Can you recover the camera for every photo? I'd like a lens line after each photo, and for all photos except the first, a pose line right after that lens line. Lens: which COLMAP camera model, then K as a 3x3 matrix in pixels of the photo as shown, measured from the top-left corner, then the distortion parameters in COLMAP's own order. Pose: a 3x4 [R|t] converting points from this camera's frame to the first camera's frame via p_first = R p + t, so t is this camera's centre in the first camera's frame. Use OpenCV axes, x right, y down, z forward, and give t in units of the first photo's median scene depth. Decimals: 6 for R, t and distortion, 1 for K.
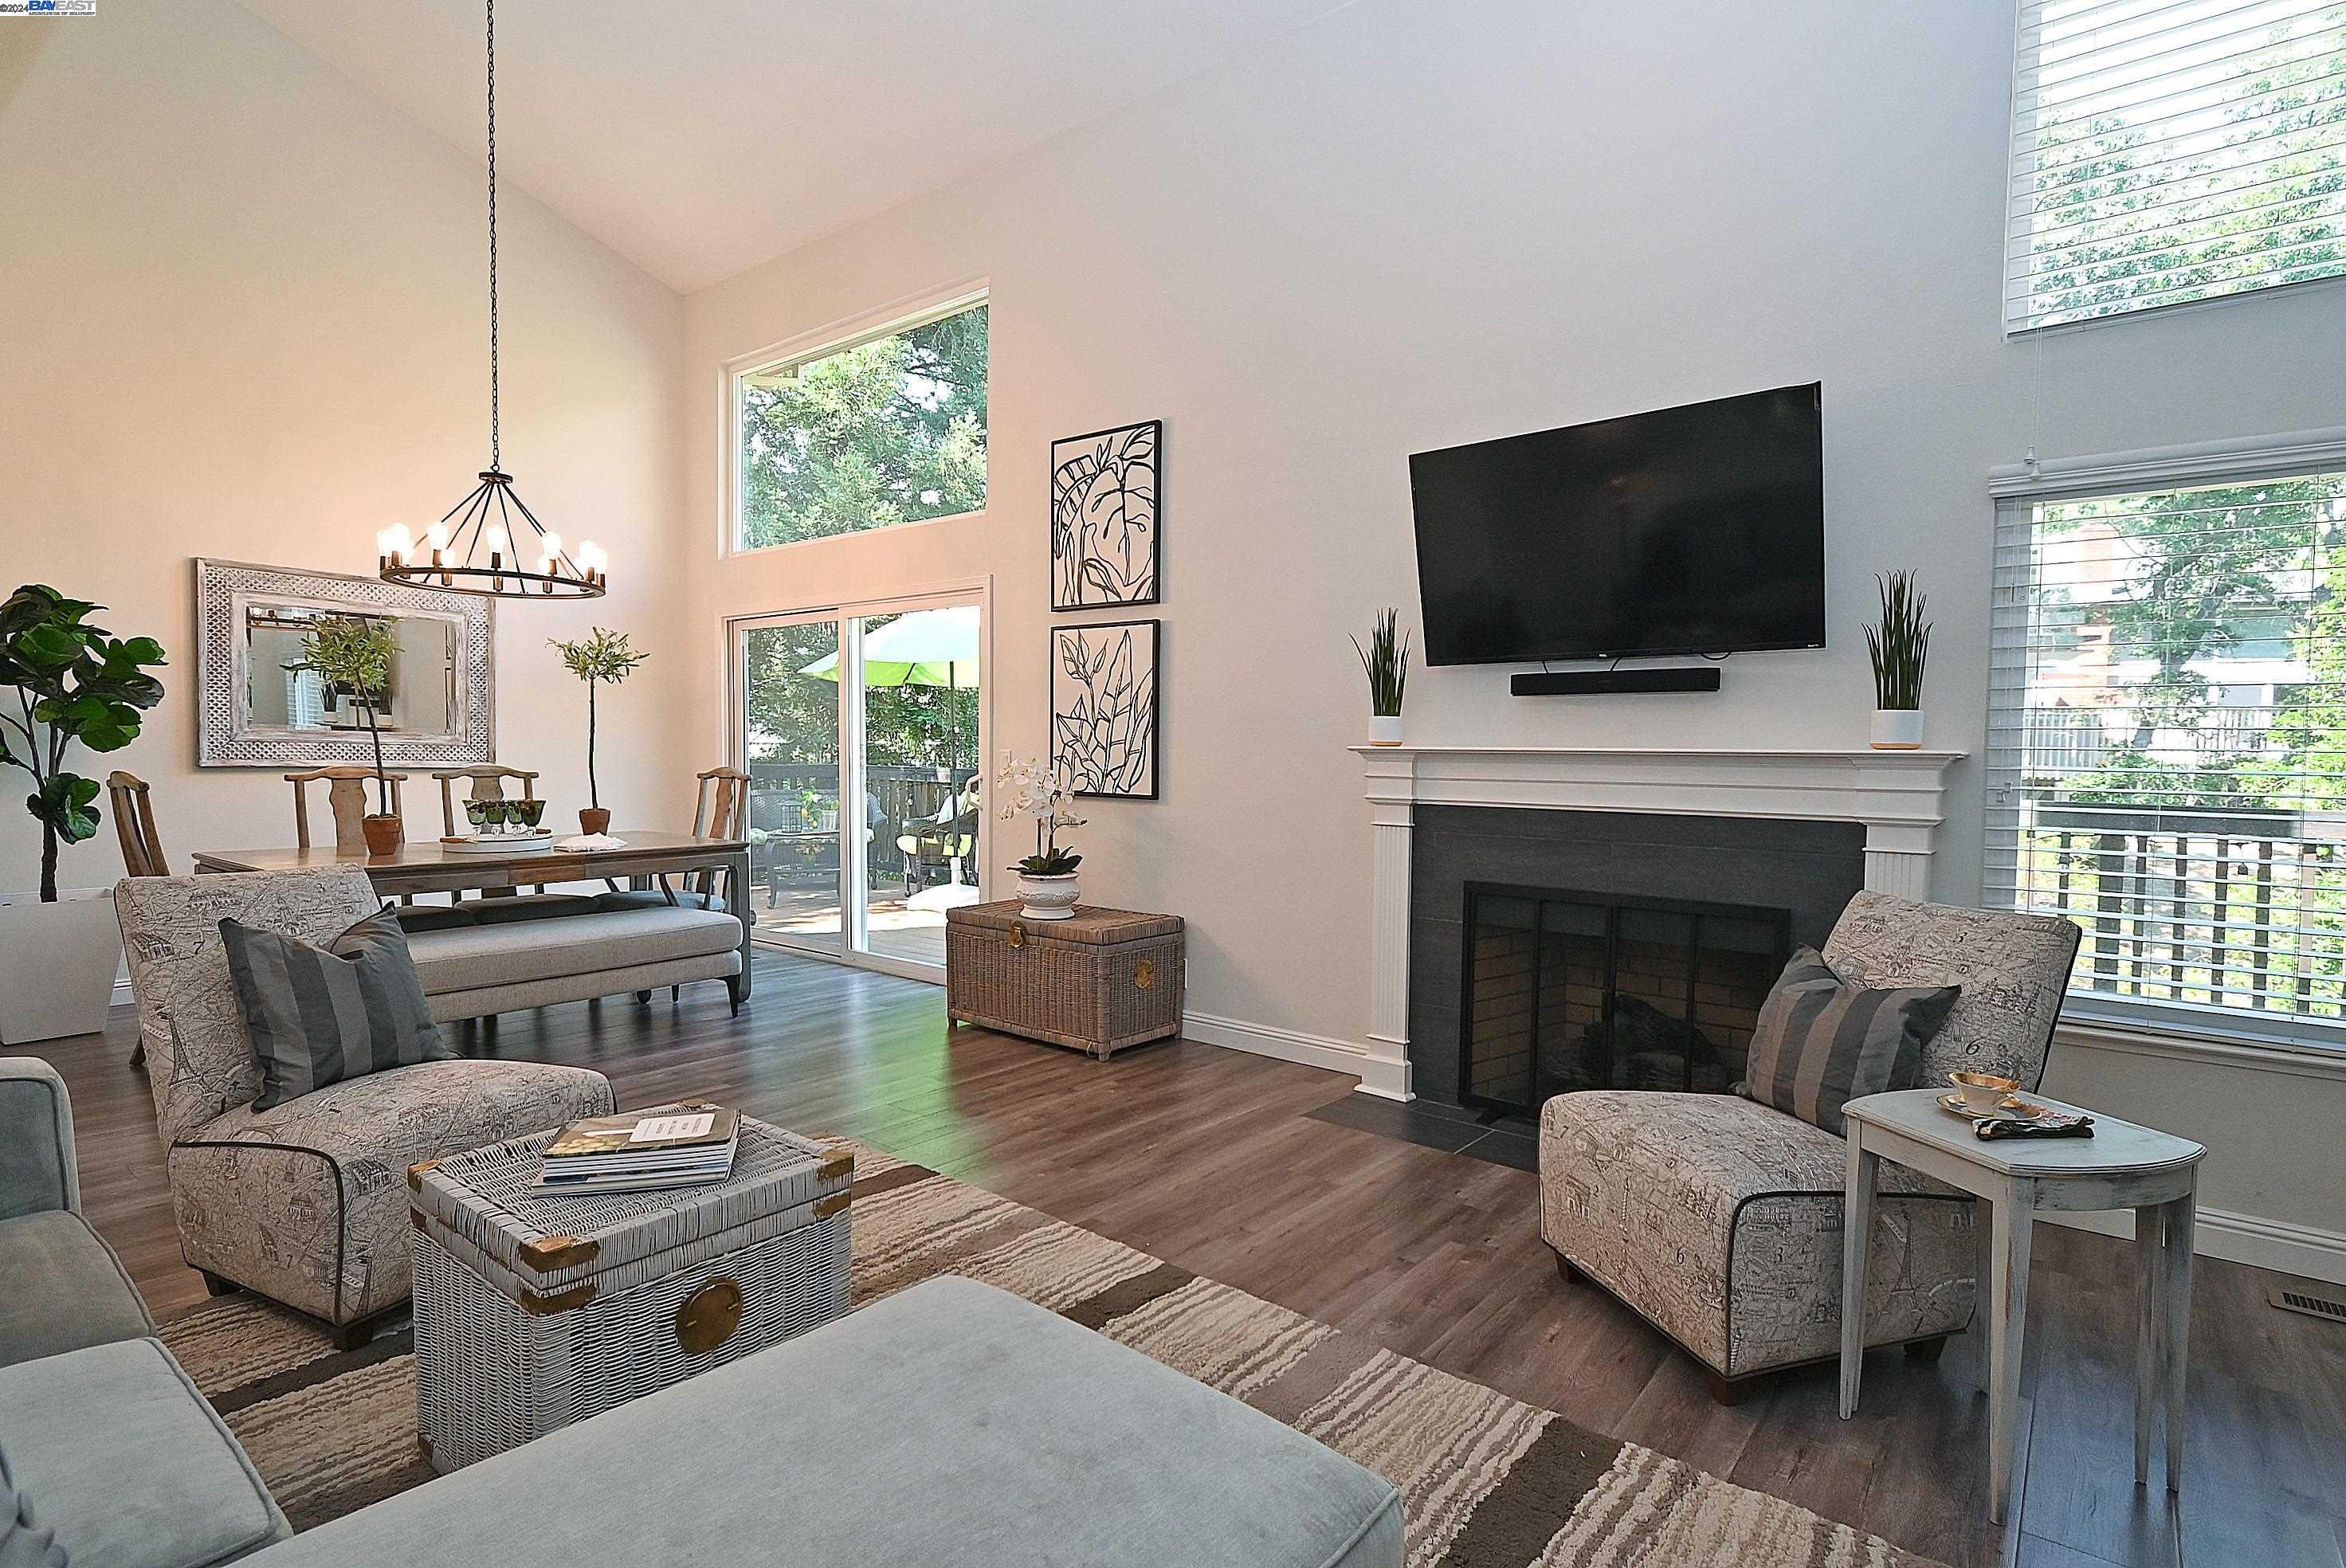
lens RADIAL K [[1158.8, 0, 1168.0], [0, 1158.8, 797.3], [0, 0, 1]] dist [0.008180, -0.002108]
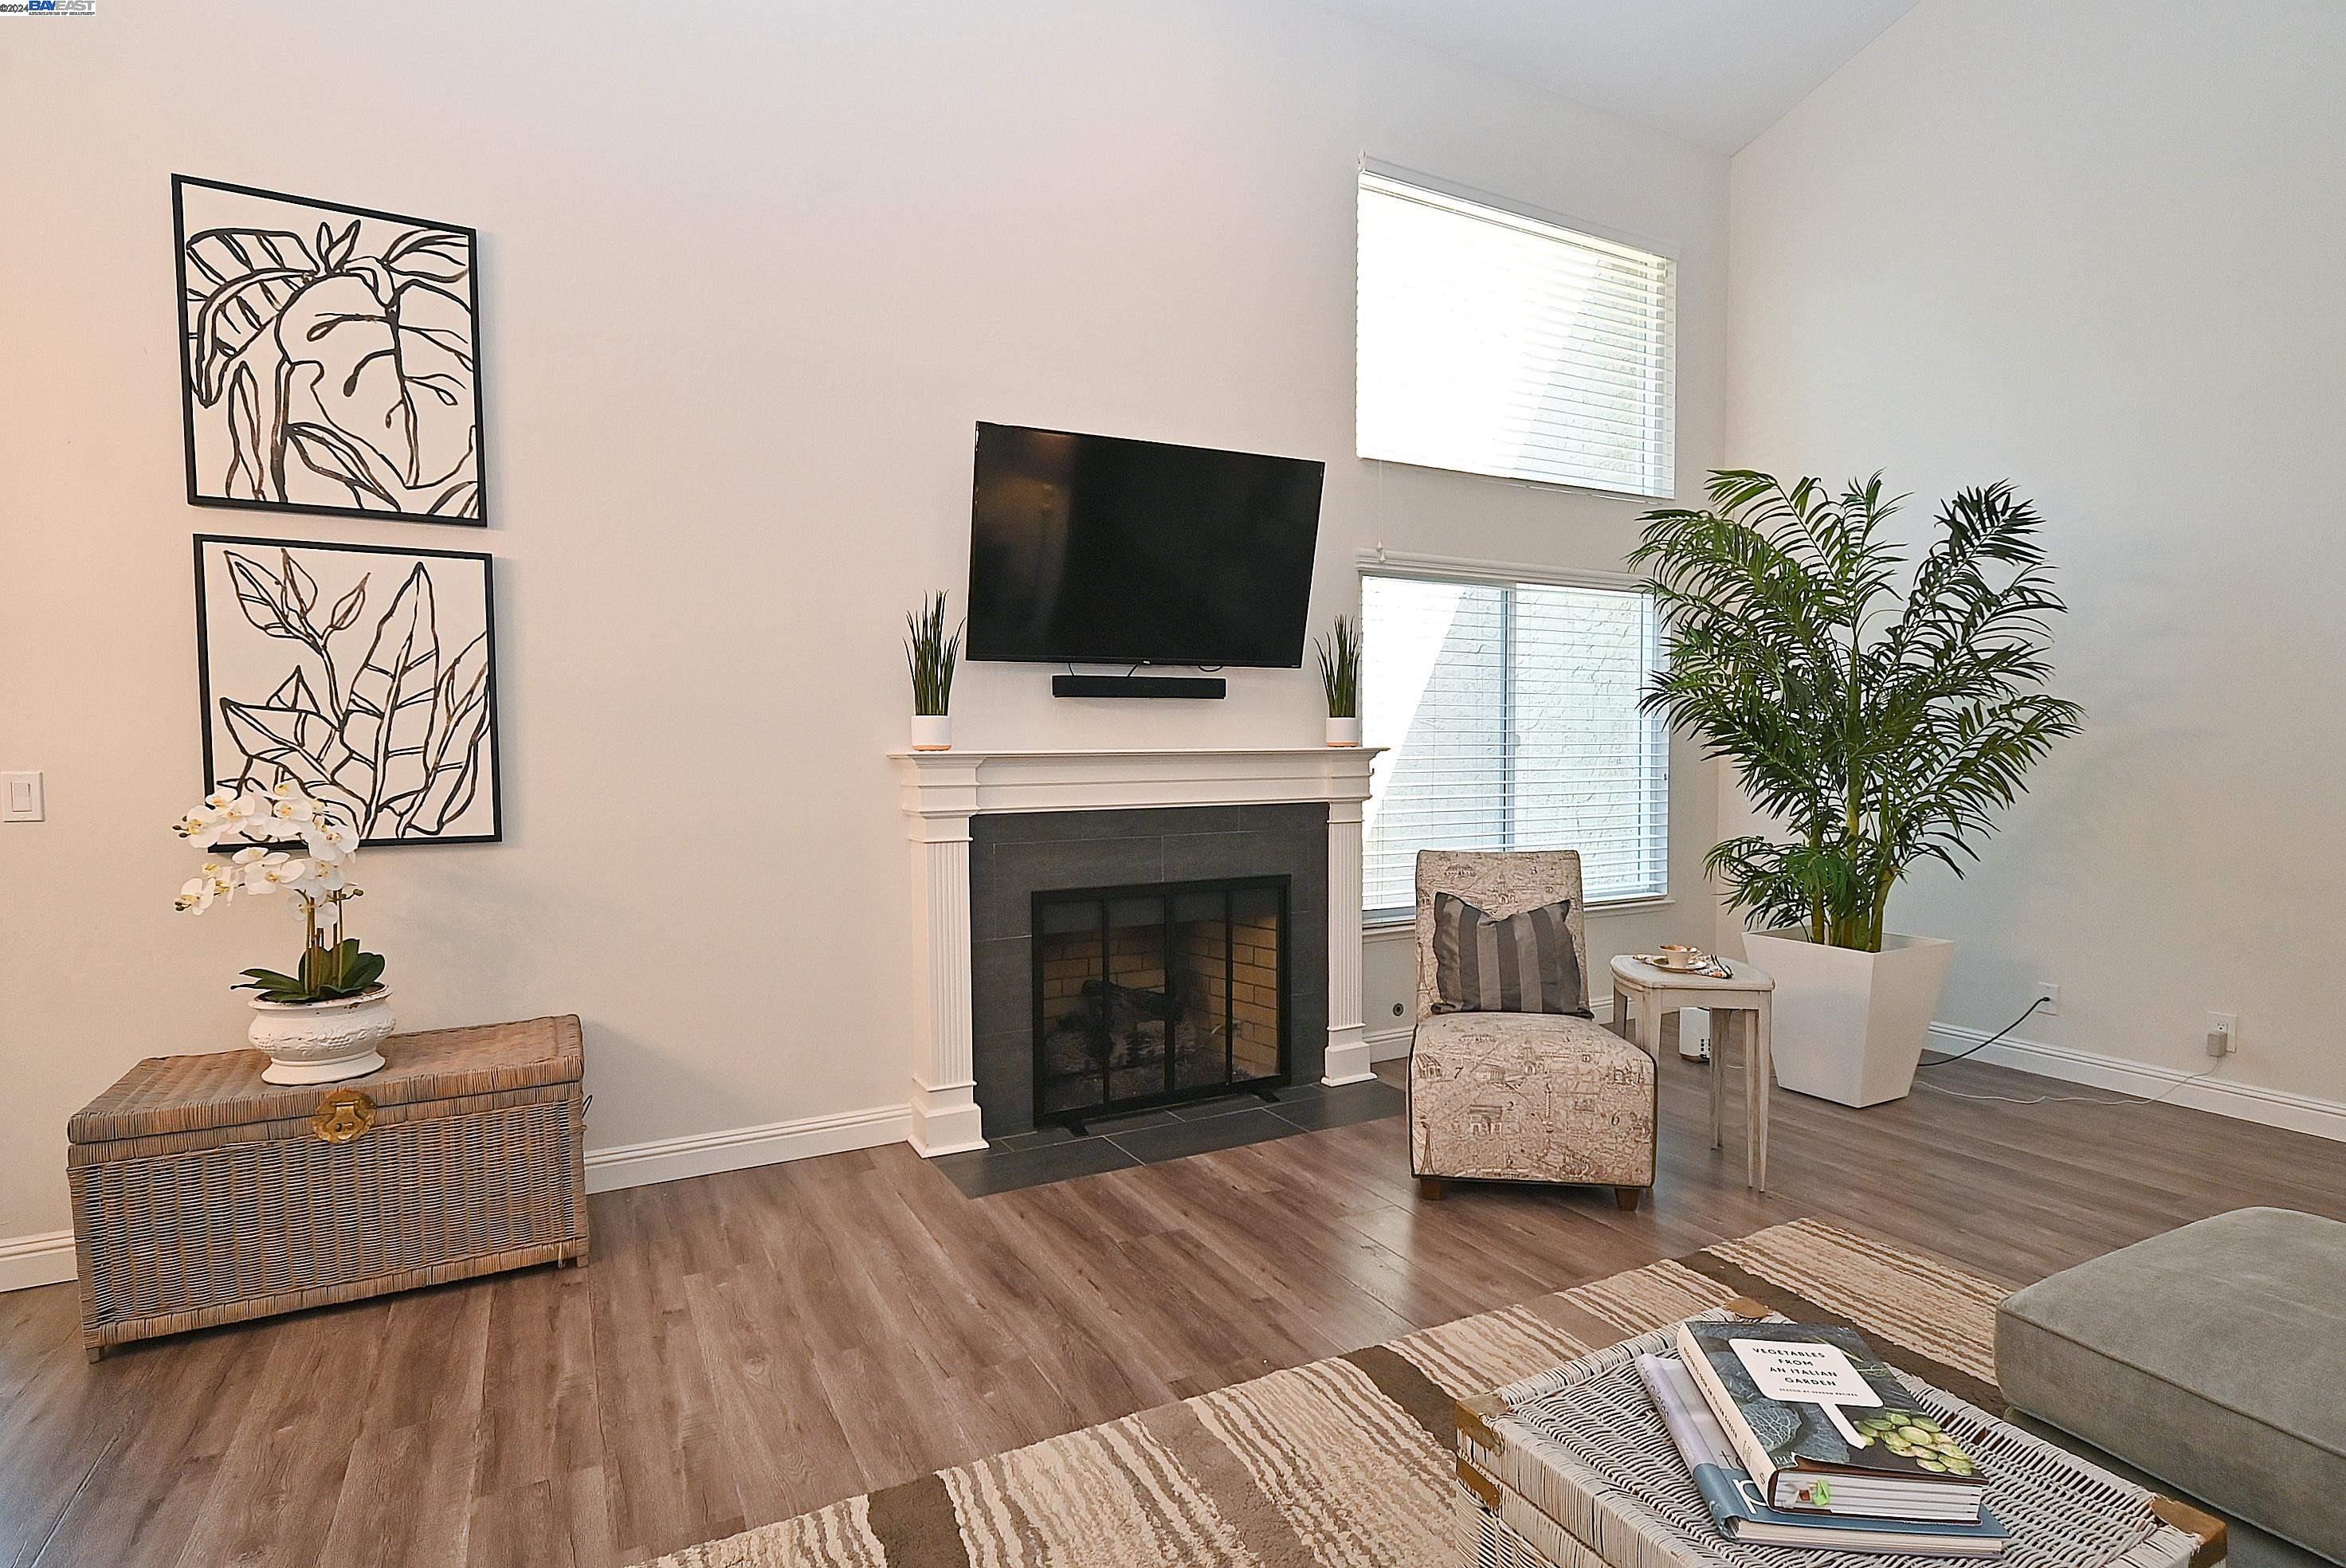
lens RADIAL K [[1158.8, 0, 1168.7], [0, 1158.8, 798.8], [0, 0, 1]] dist [0.008180, -0.002108]
pose [[0.386856, -0.057036, 0.920374, -0.469230], [0.049344, 0.997936, 0.041101, -0.030460], [-0.920819, 0.029515, 0.388872, 0.440004]]
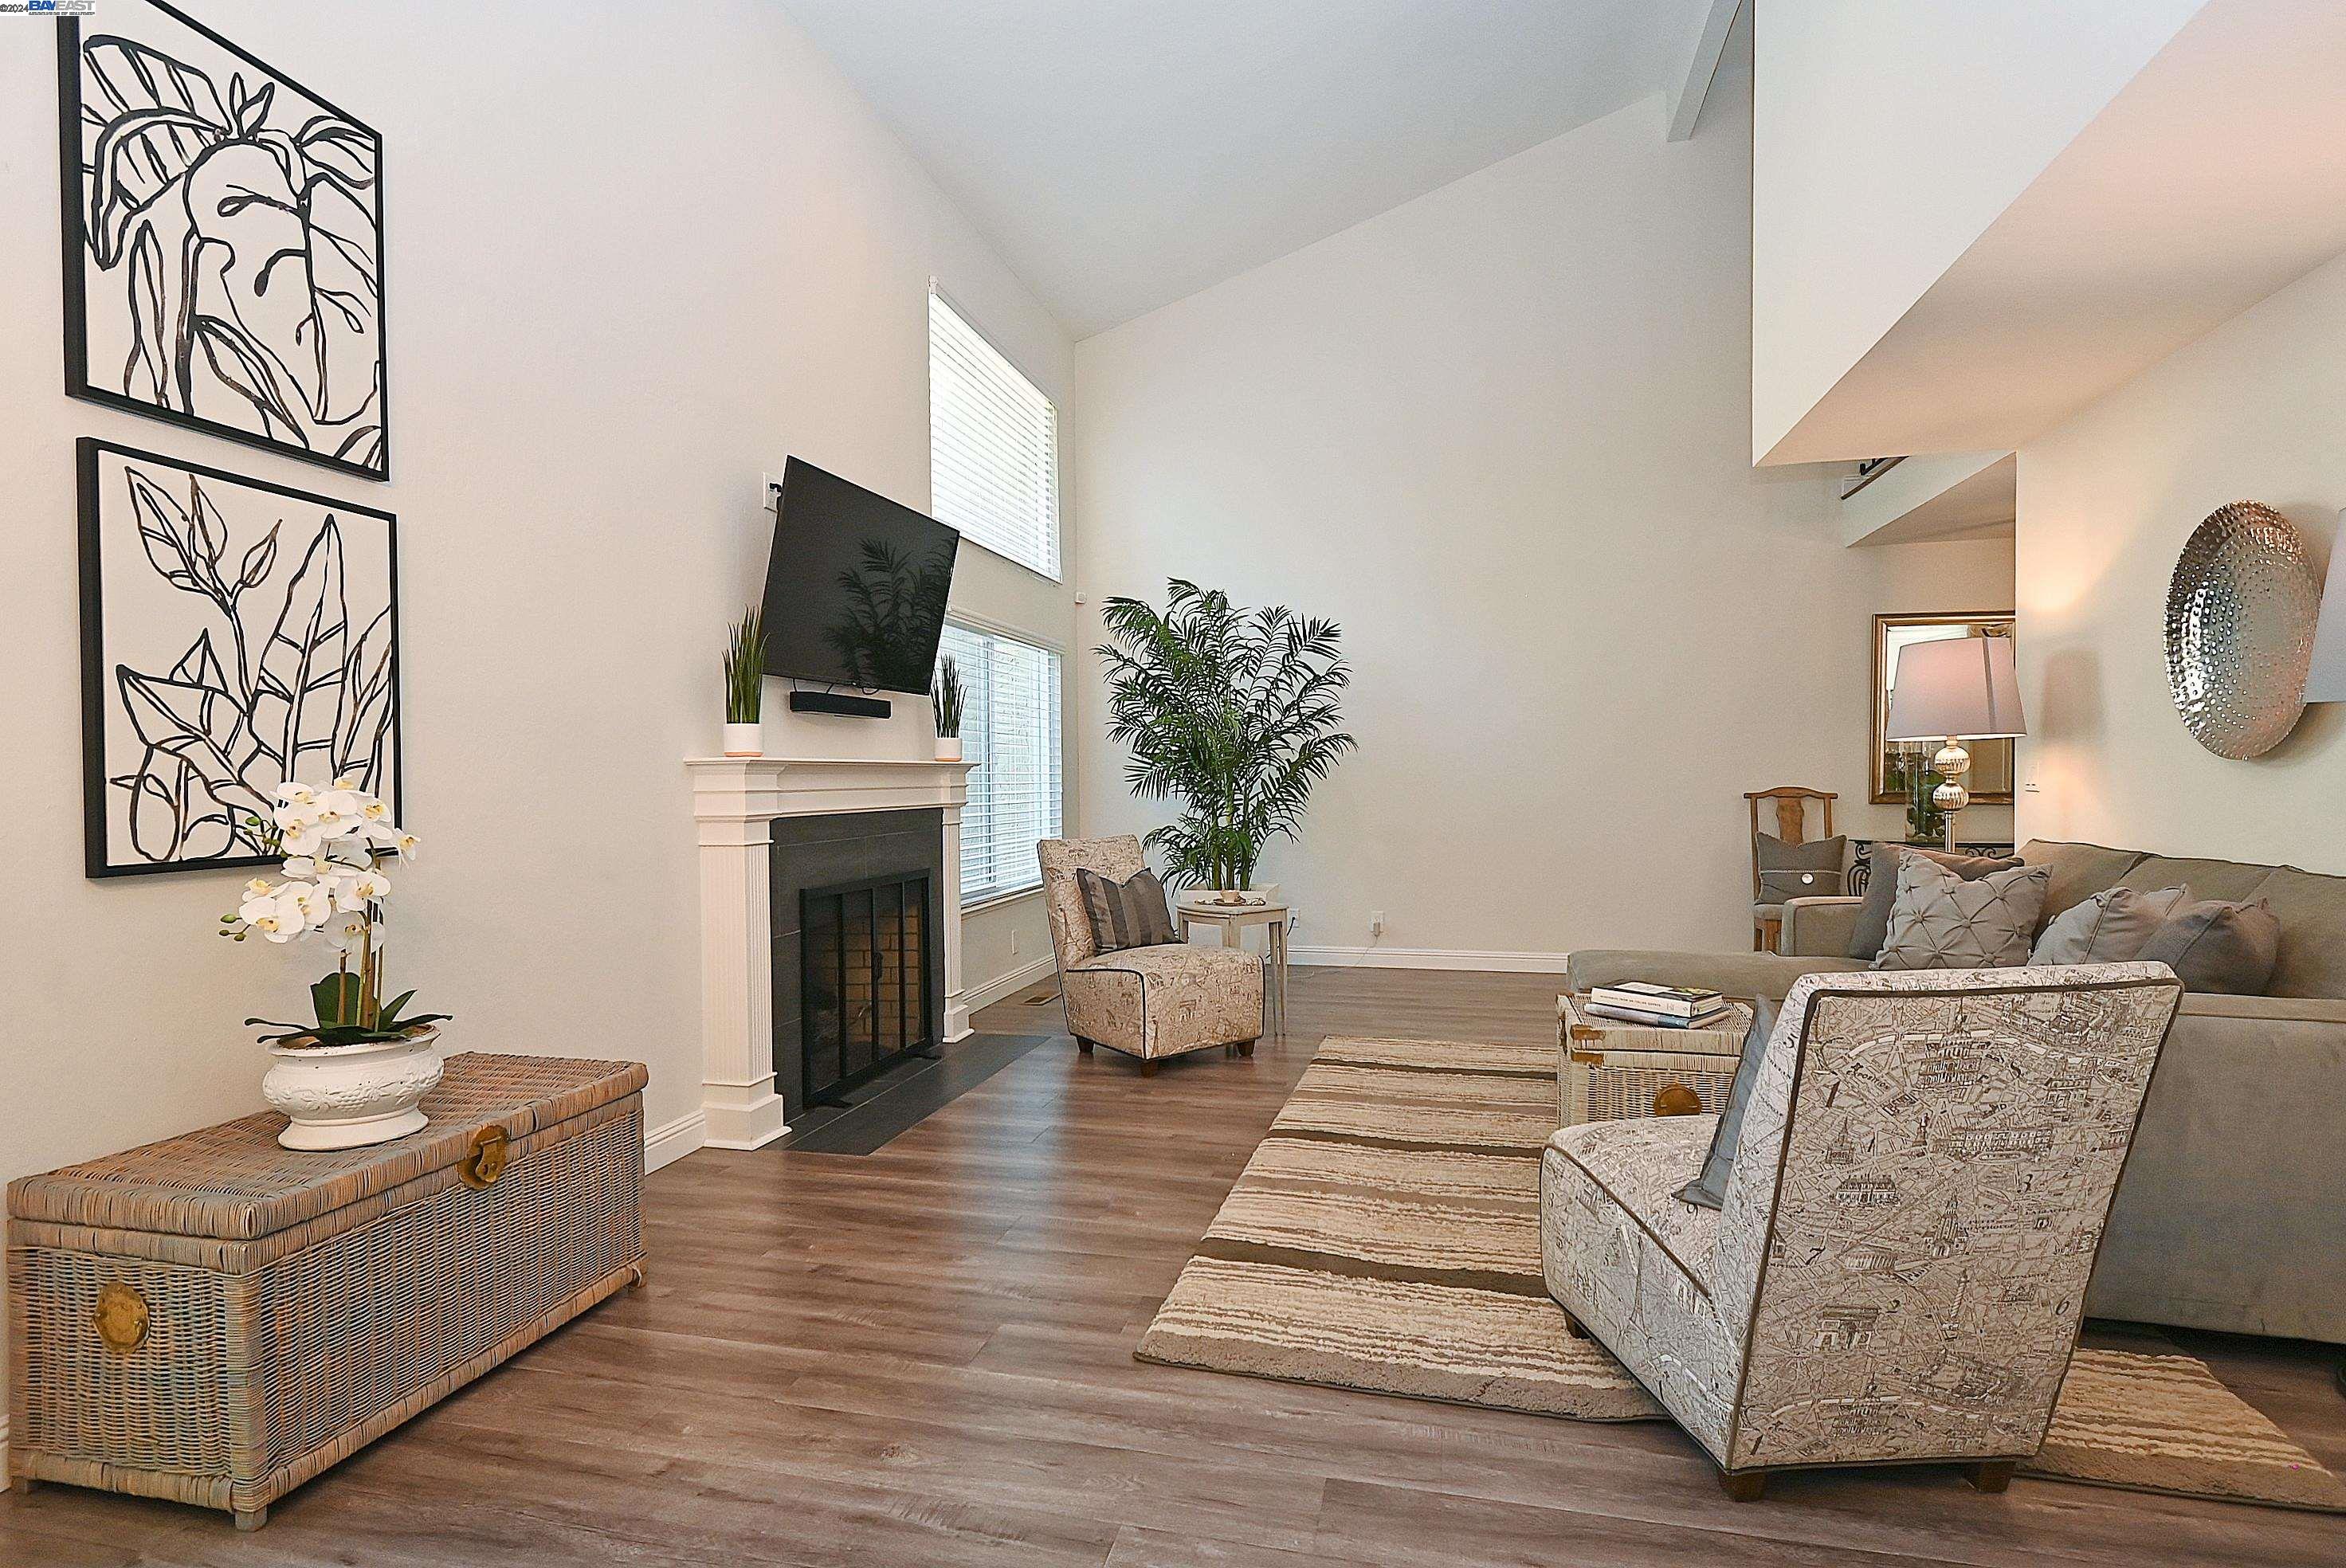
lens RADIAL K [[1158.8, 0, 1158.9], [0, 1158.8, 796.6], [0, 0, 1]] dist [0.008180, -0.002108]
pose [[-0.420317, -0.023178, 0.907081, -0.665511], [0.042111, 0.998098, 0.045016, -0.035264], [-0.906400, 0.057119, -0.418542, 0.946577]]
